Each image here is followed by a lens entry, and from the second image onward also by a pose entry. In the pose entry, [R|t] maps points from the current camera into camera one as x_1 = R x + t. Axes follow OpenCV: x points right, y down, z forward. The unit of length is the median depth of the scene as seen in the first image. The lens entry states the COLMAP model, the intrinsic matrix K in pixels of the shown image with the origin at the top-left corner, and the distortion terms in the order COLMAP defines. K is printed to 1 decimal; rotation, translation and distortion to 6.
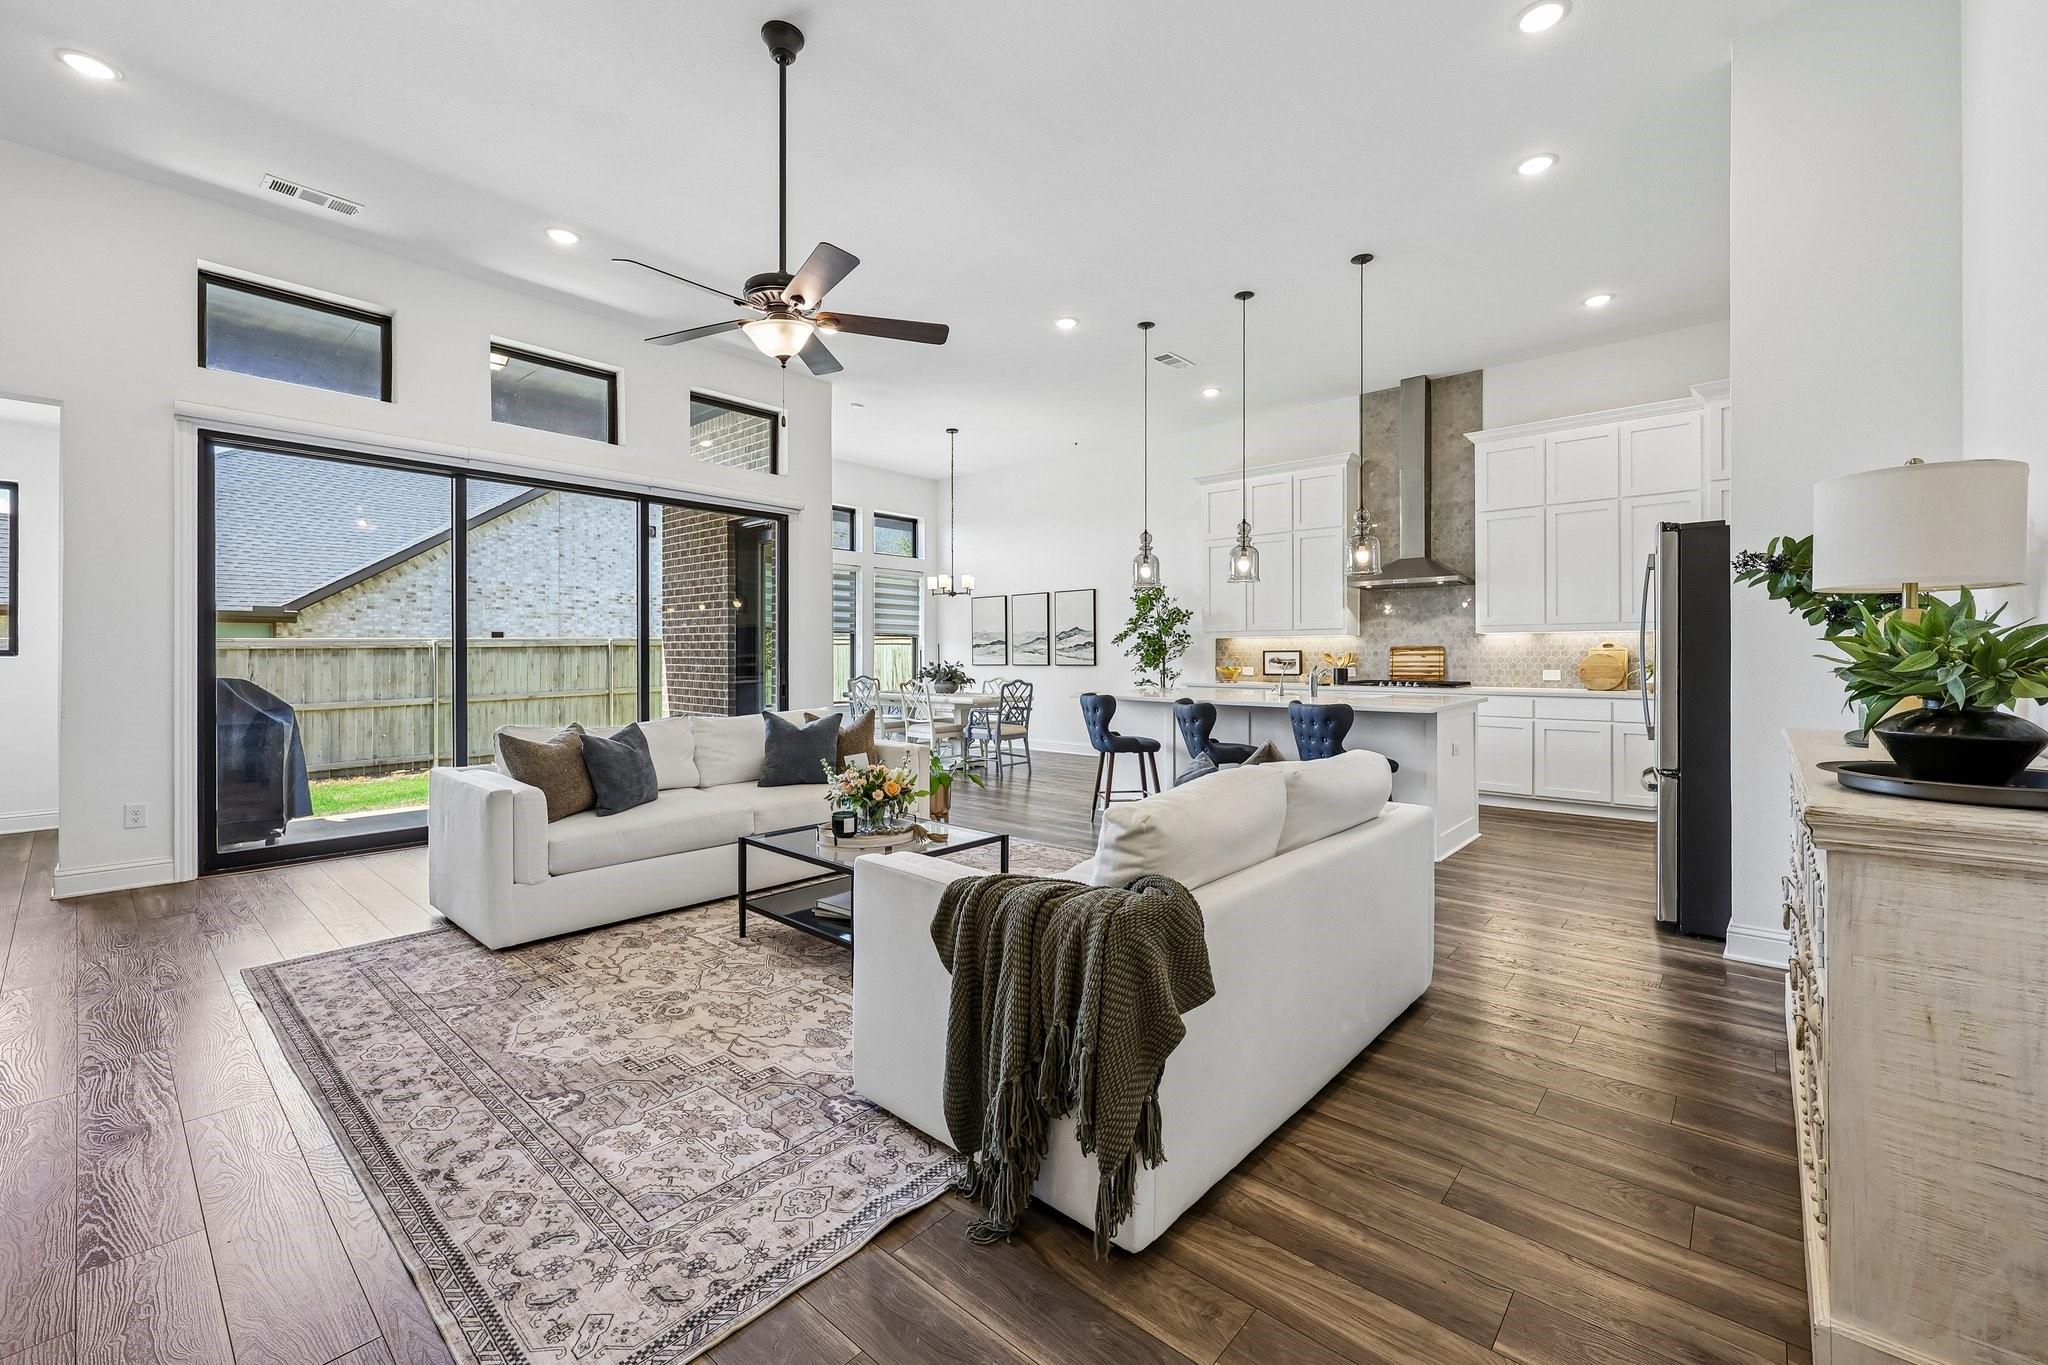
lens RADIAL K [[837.5, 0, 1032.8], [0, 837.5, 663.4], [0, 0, 1]] dist [0.005282, 0.000063]
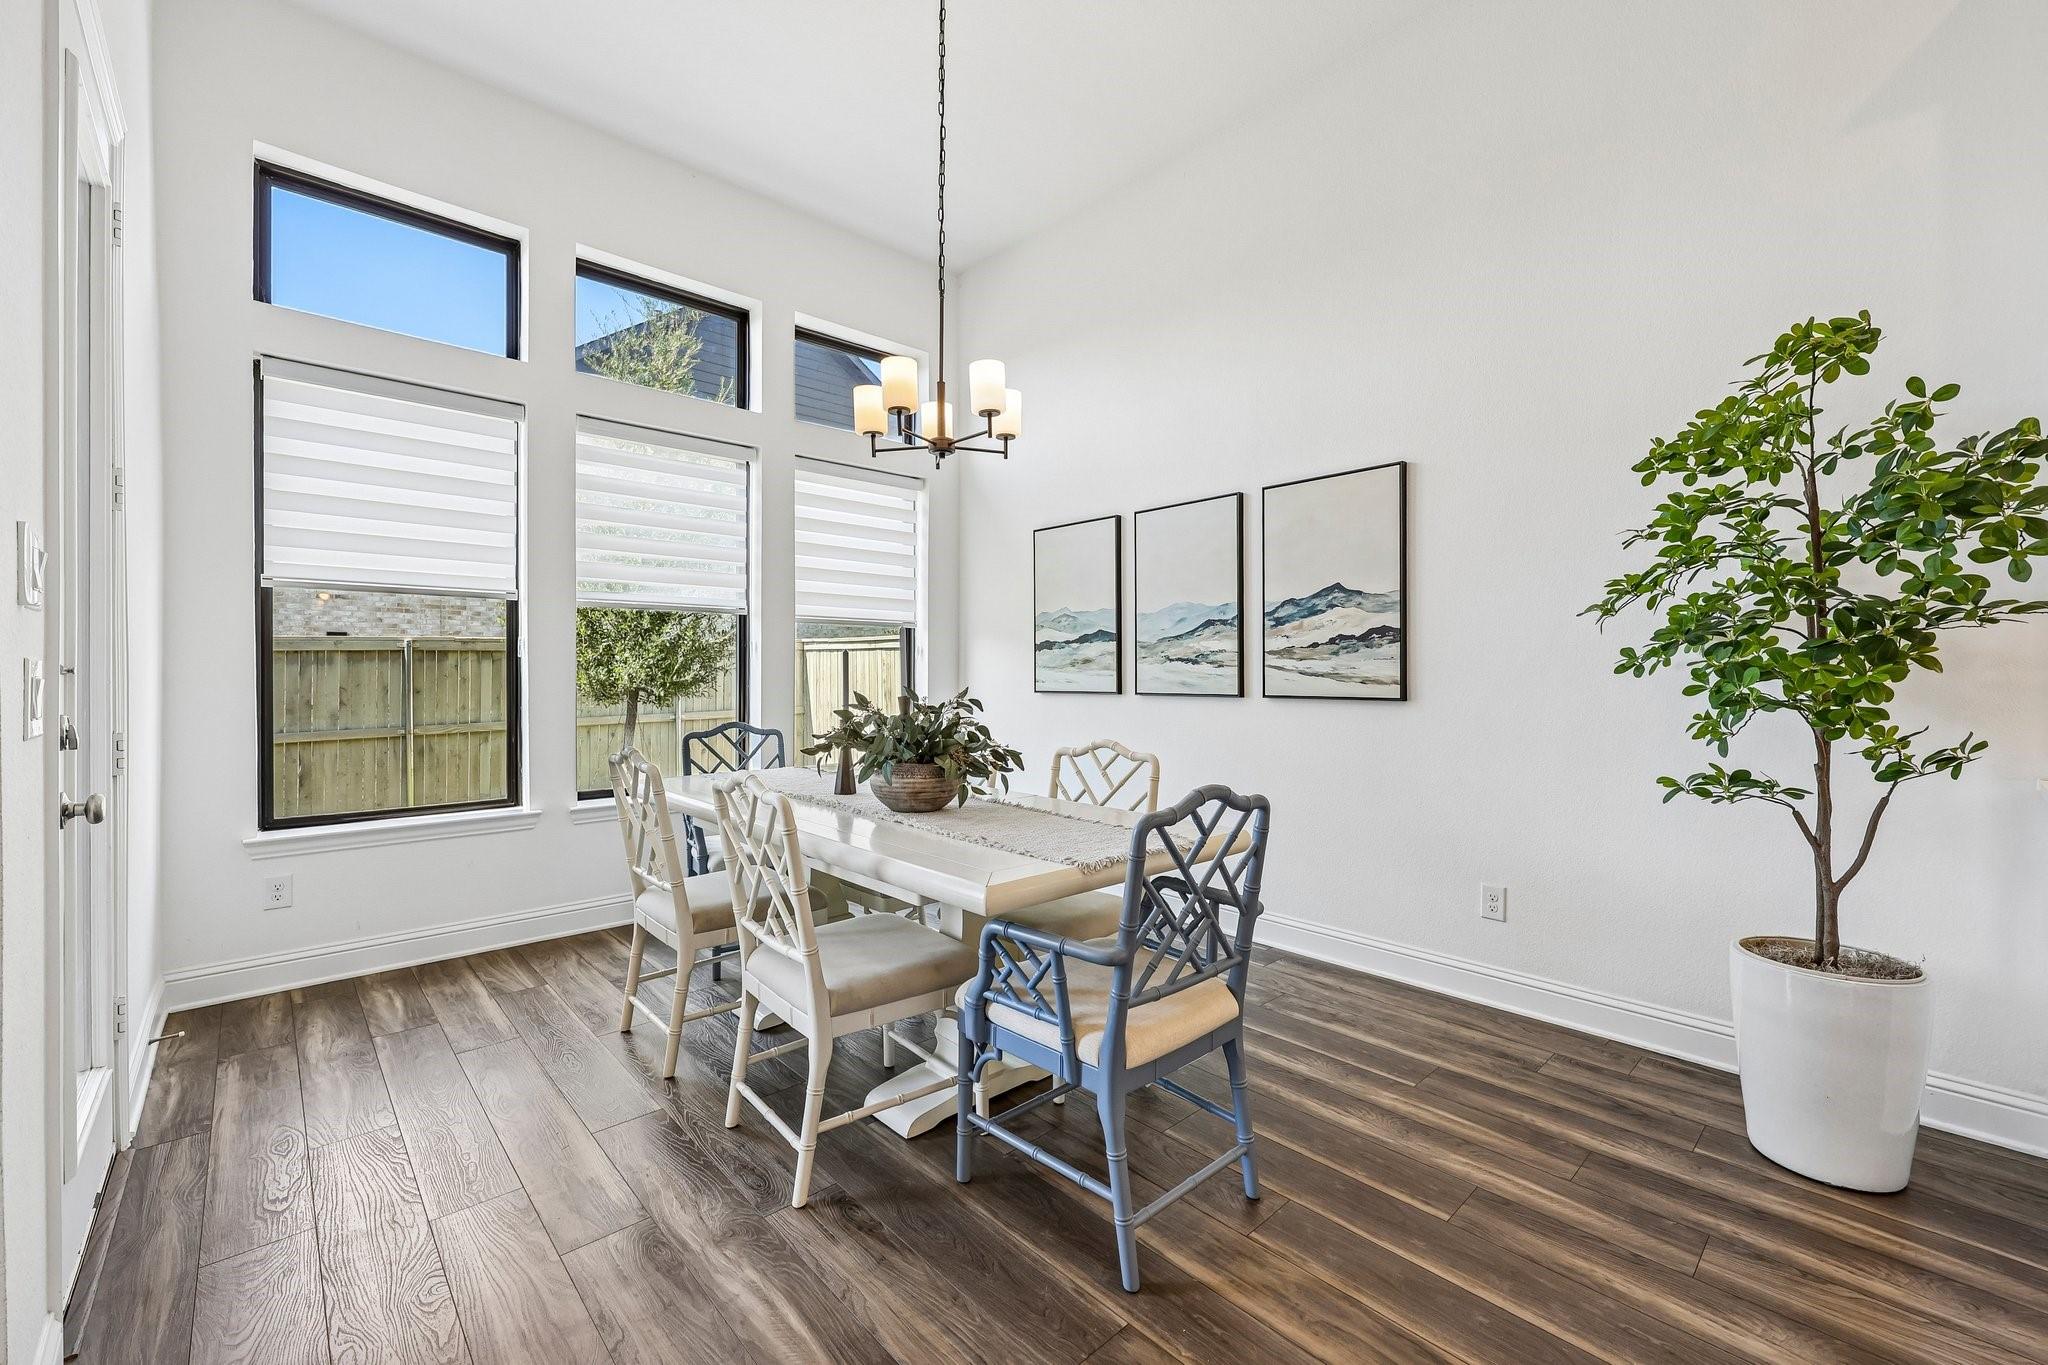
lens RADIAL K [[837.5, 0, 1027.4], [0, 837.5, 676.9], [0, 0, 1]] dist [0.005282, 0.000063]
pose [[0.993751, 0.002023, -0.111603, -0.032500], [-0.001897, 0.999997, 0.001235, -0.006569], [0.111605, -0.001015, 0.993752, 0.649430]]
